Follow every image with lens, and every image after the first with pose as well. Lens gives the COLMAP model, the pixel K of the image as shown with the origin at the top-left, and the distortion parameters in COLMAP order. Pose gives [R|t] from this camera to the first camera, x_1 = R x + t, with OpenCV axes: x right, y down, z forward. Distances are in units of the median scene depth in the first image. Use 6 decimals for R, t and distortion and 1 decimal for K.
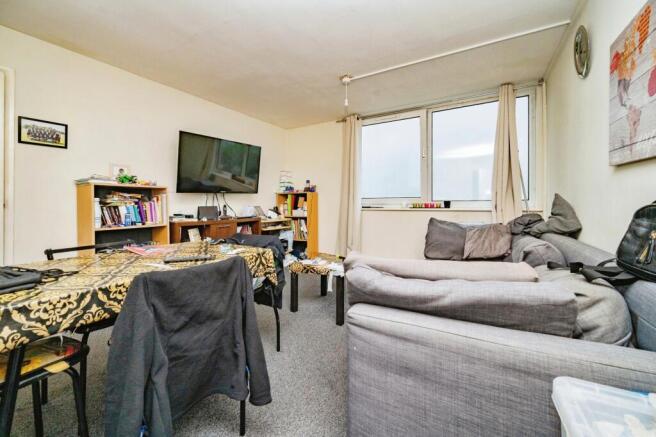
lens RADIAL K [[265.7, 0, 329.3], [0, 265.7, 201.4], [0, 0, 1]] dist [0.000019, 0.000001]
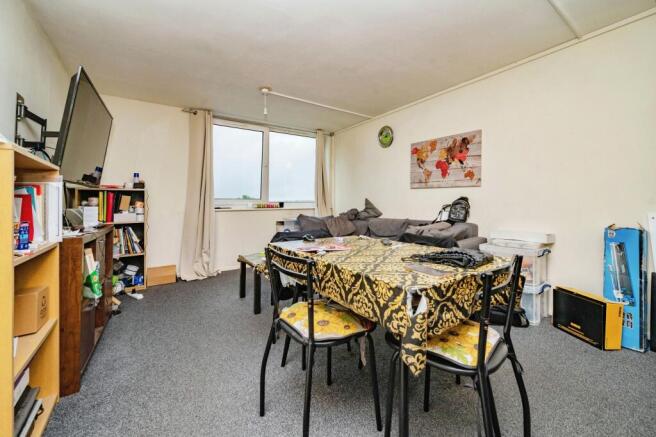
lens RADIAL K [[265.7, 0, 329.3], [0, 265.7, 201.4], [0, 0, 1]] dist [0.000019, 0.000001]
pose [[0.417499, 0.011734, 0.908602, -0.598677], [0.002029, 0.999902, -0.013846, 0.011513], [-0.908675, 0.007625, 0.417434, 0.222403]]
